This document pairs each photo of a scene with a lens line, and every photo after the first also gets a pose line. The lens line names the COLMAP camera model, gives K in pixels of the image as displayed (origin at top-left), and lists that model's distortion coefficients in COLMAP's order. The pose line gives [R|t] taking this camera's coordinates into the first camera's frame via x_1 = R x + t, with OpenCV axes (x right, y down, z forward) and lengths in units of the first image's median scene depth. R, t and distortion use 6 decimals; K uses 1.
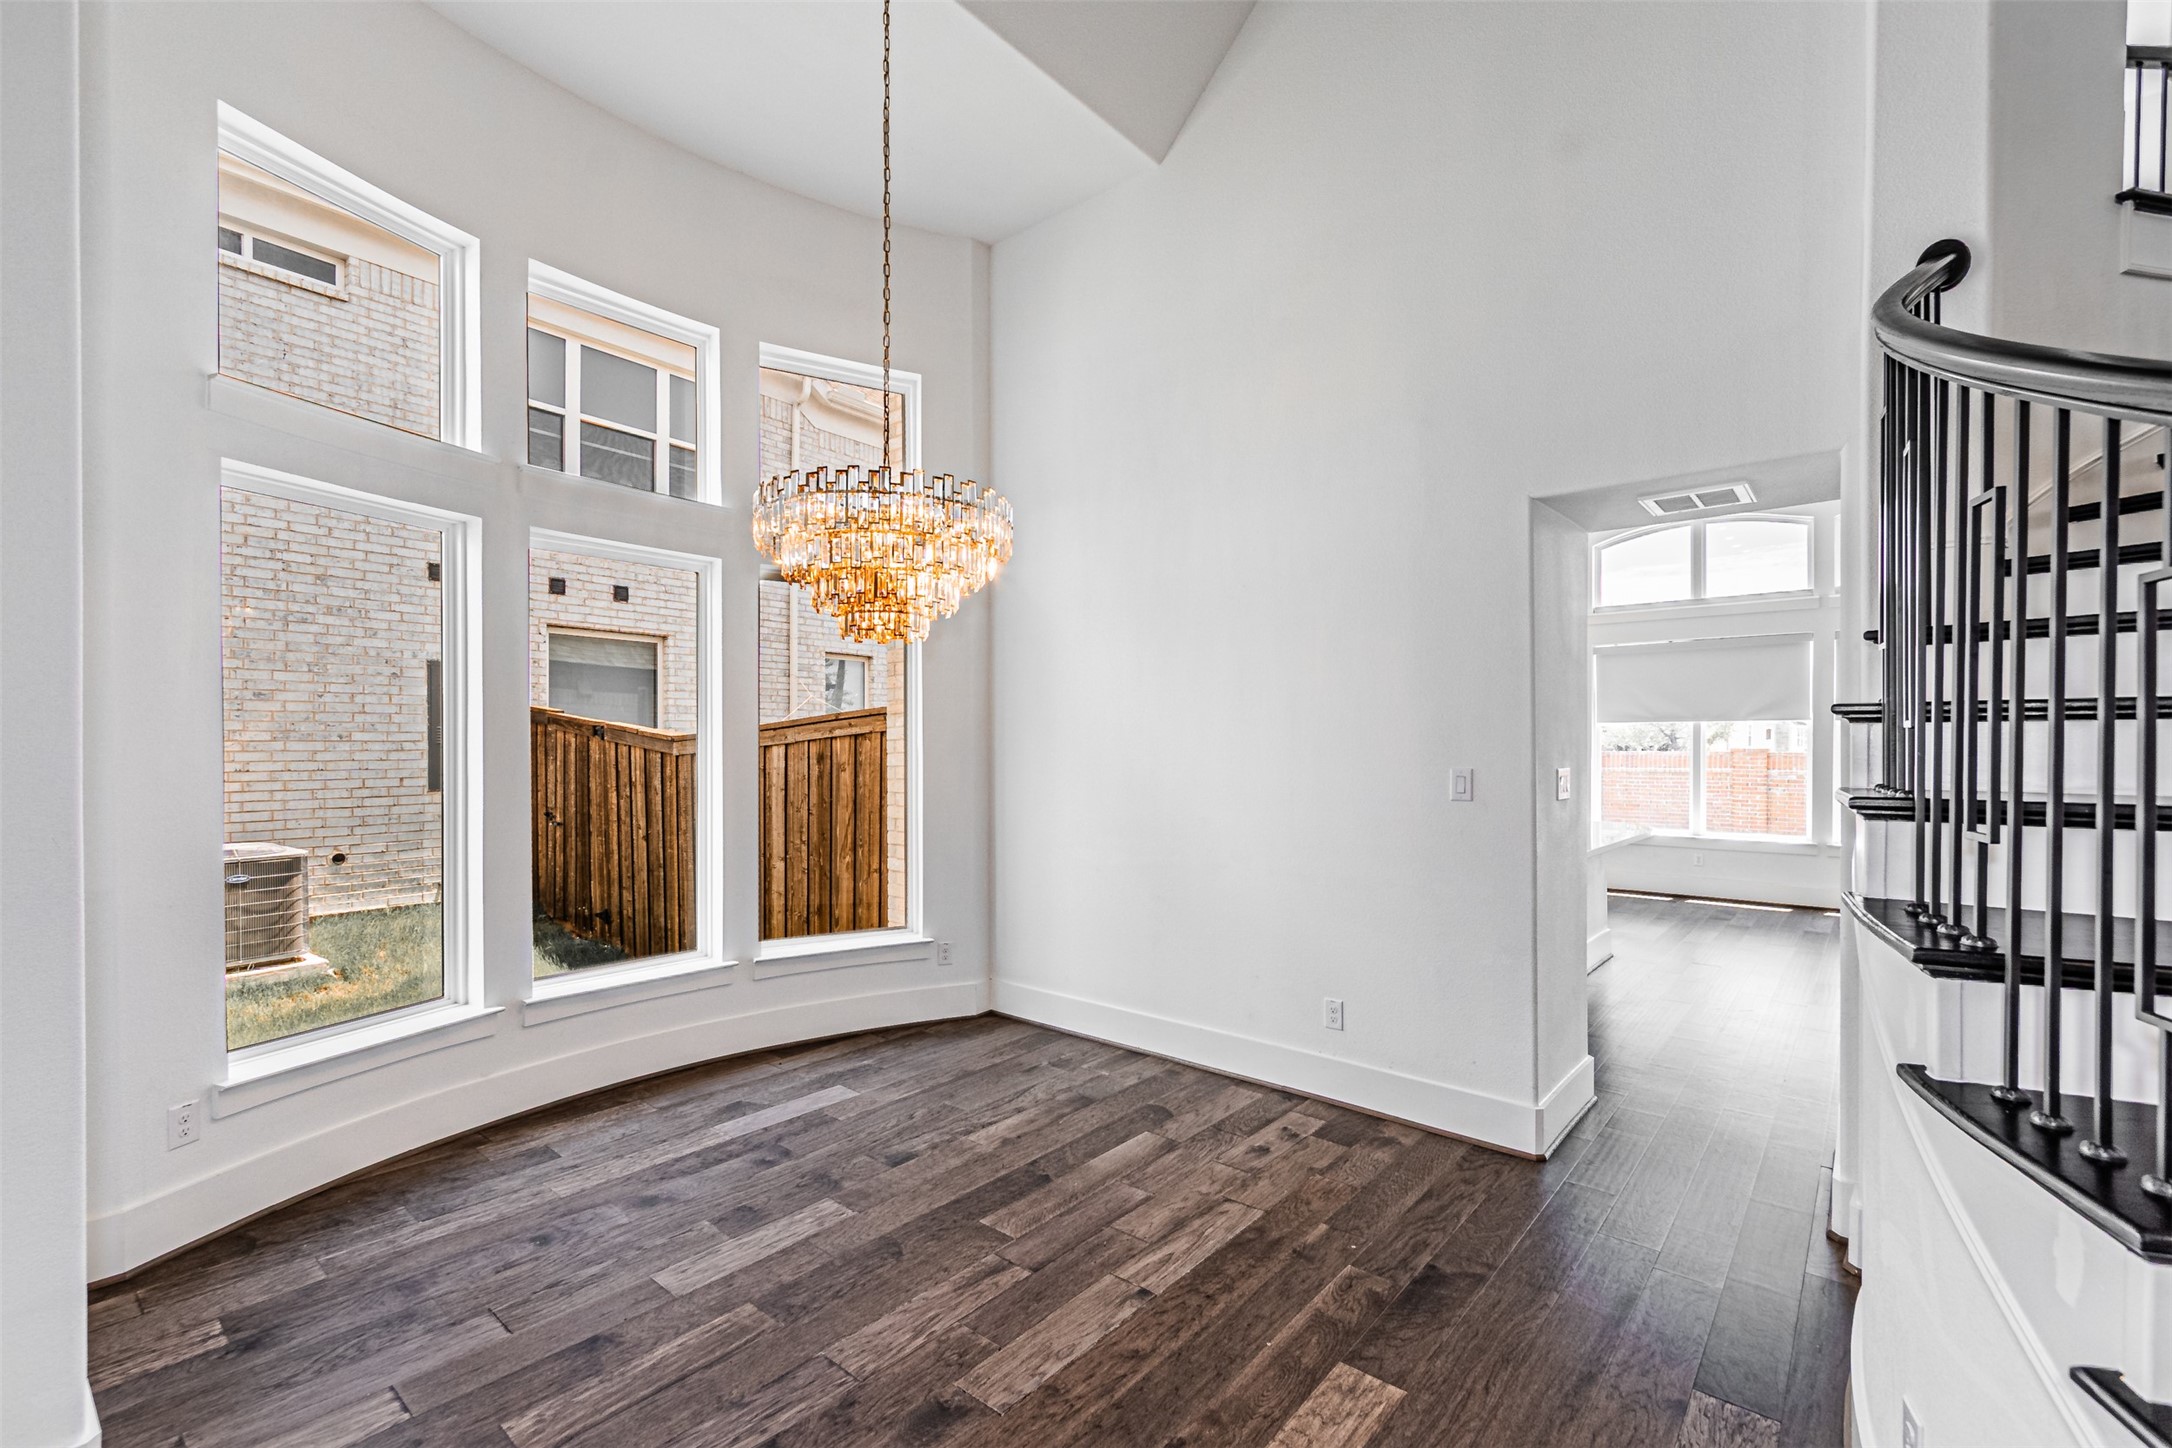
lens RADIAL K [[948.6, 0, 1072.2], [0, 948.6, 742.6], [0, 0, 1]] dist [0.008495, -0.002586]
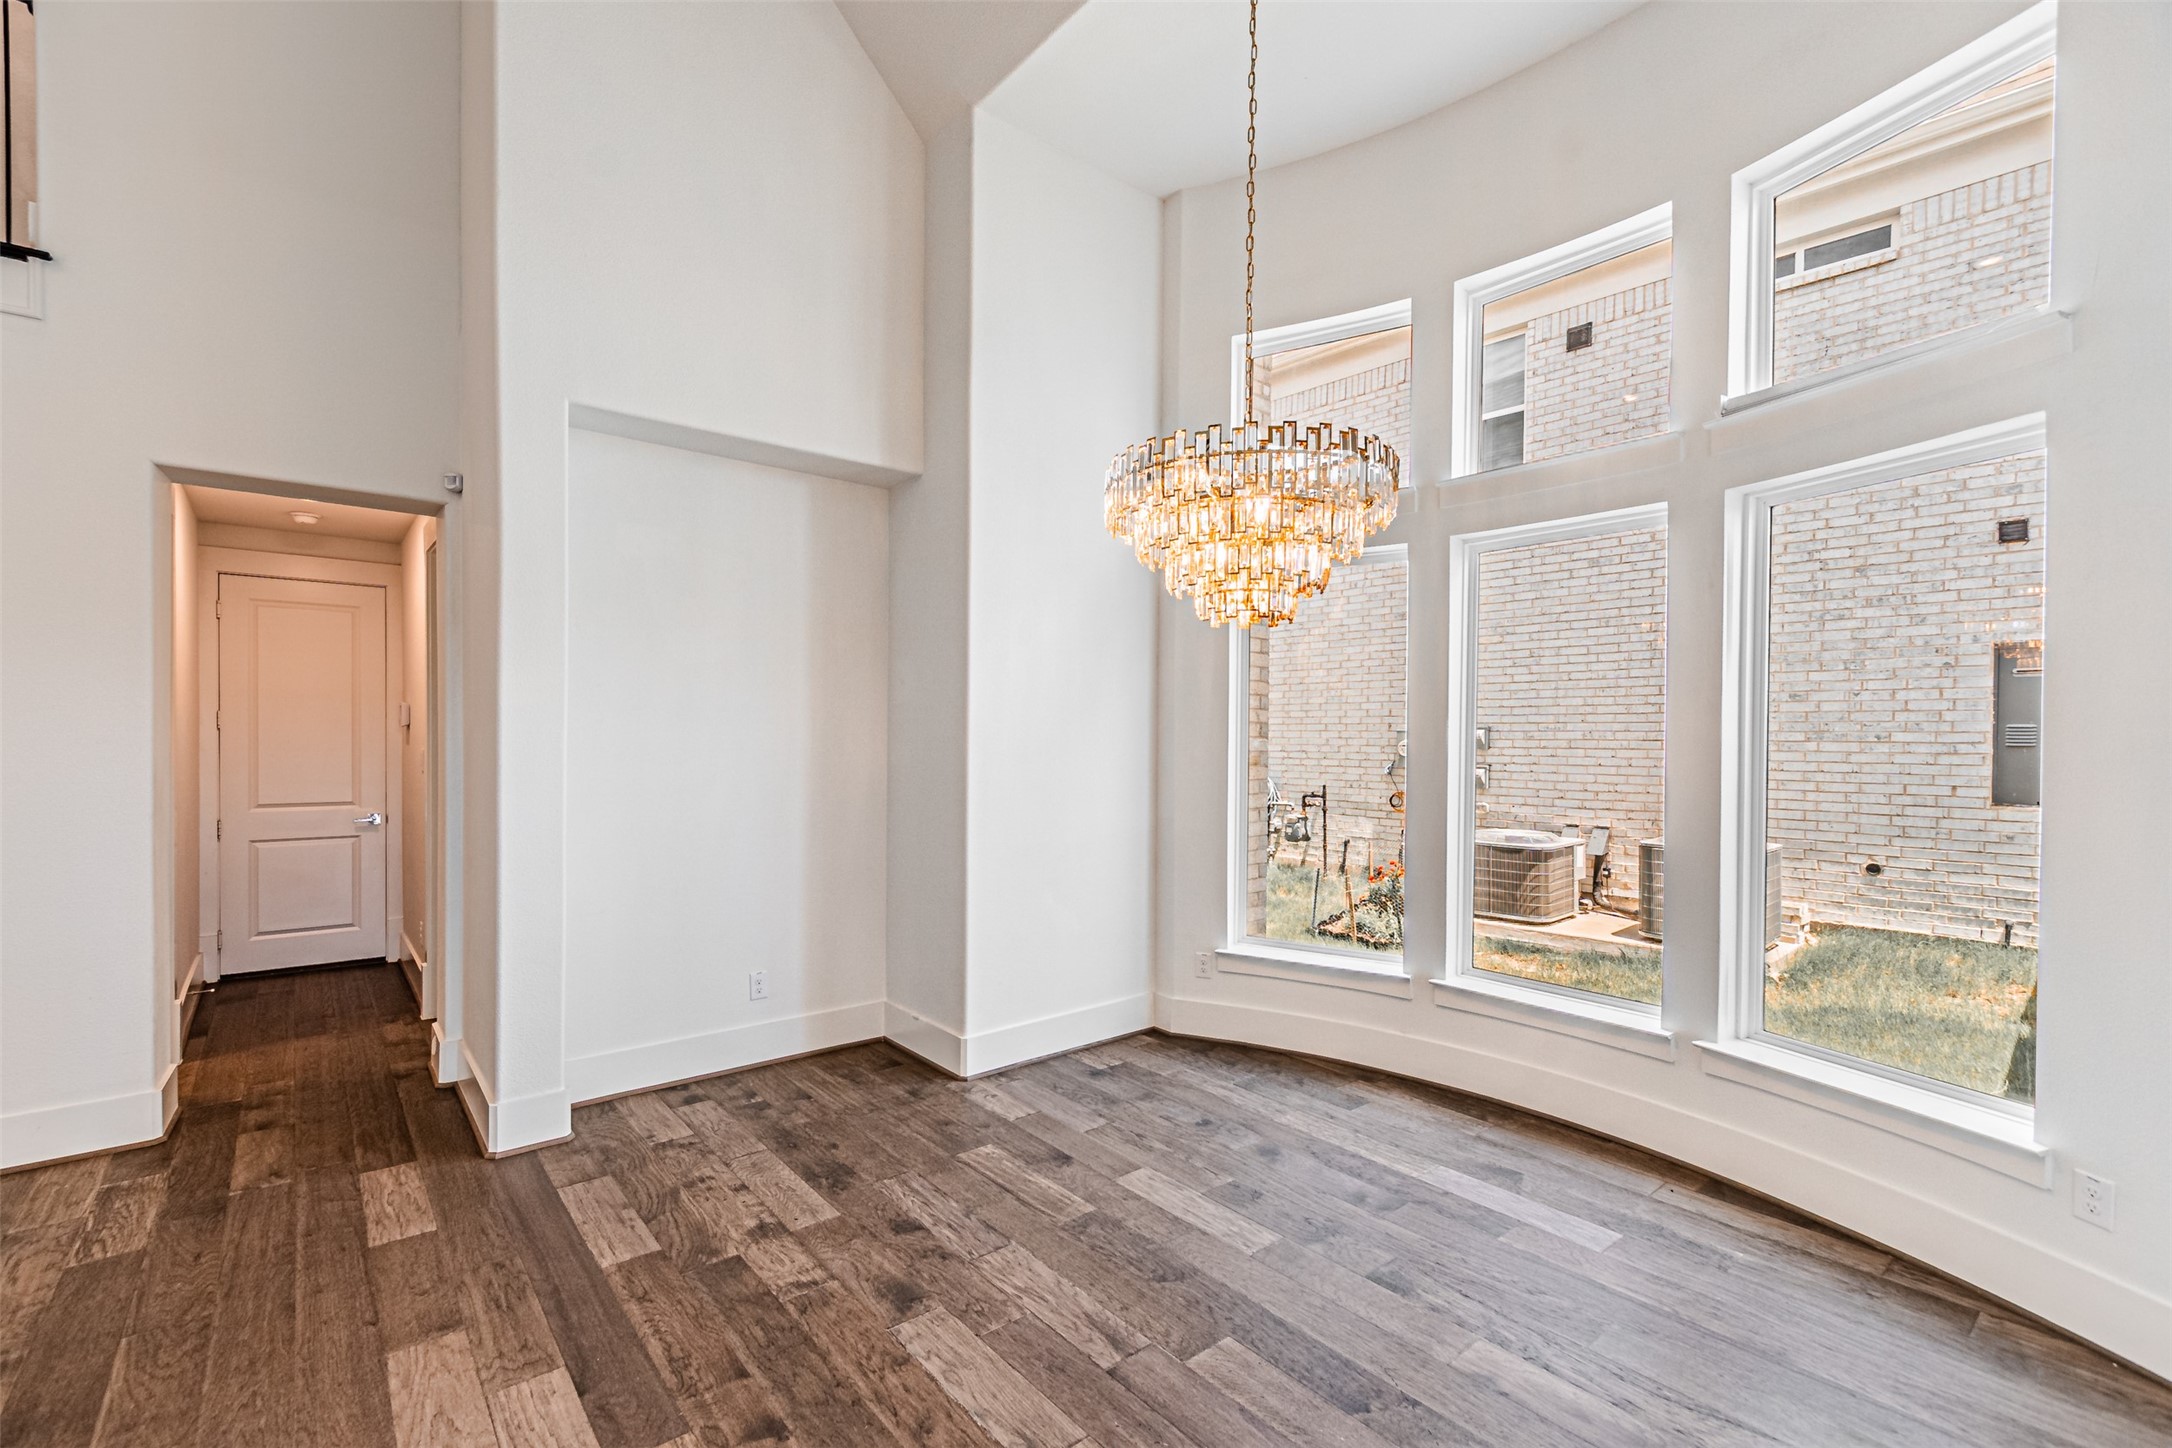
lens RADIAL K [[948.6, 0, 1073.0], [0, 948.6, 744.9], [0, 0, 1]] dist [0.008495, -0.002586]
pose [[-0.178384, 0.009111, -0.983919, 0.289754], [-0.009514, 0.999894, 0.010984, -0.001594], [0.983915, 0.011321, -0.178278, 0.410624]]
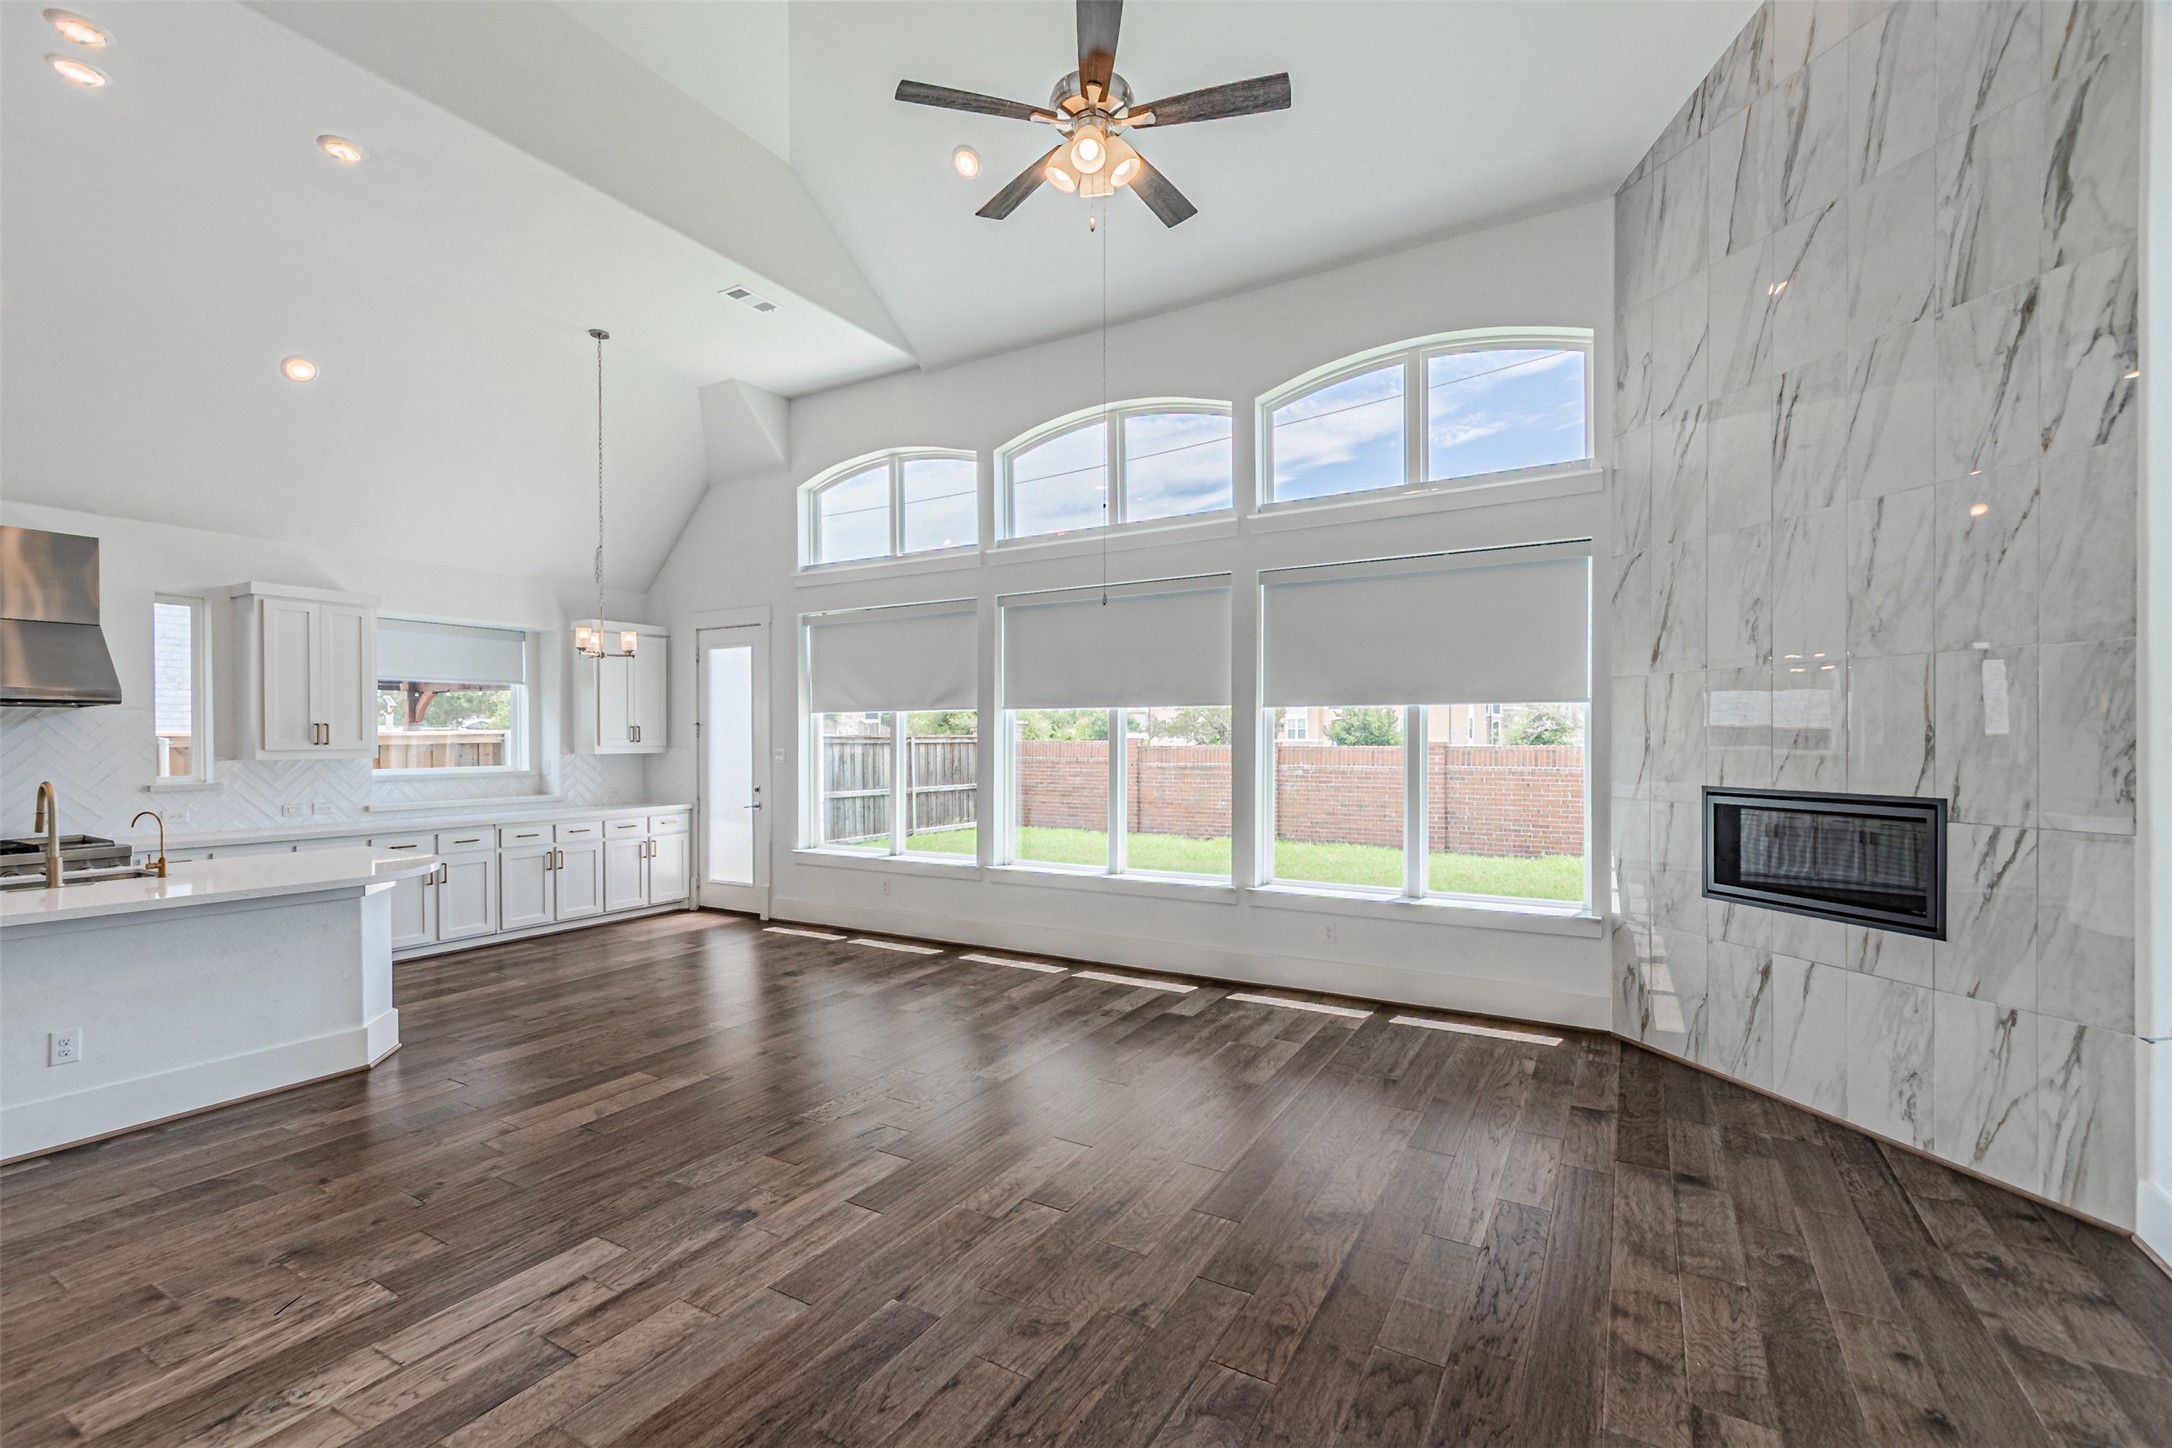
lens RADIAL K [[948.6, 0, 1078.7], [0, 948.6, 740.1], [0, 0, 1]] dist [0.008495, -0.002586]
pose [[0.982935, -0.007238, 0.183813, 0.872213], [0.006505, 0.999968, 0.004586, -0.000676], [-0.183840, -0.003312, 0.982951, 0.269145]]
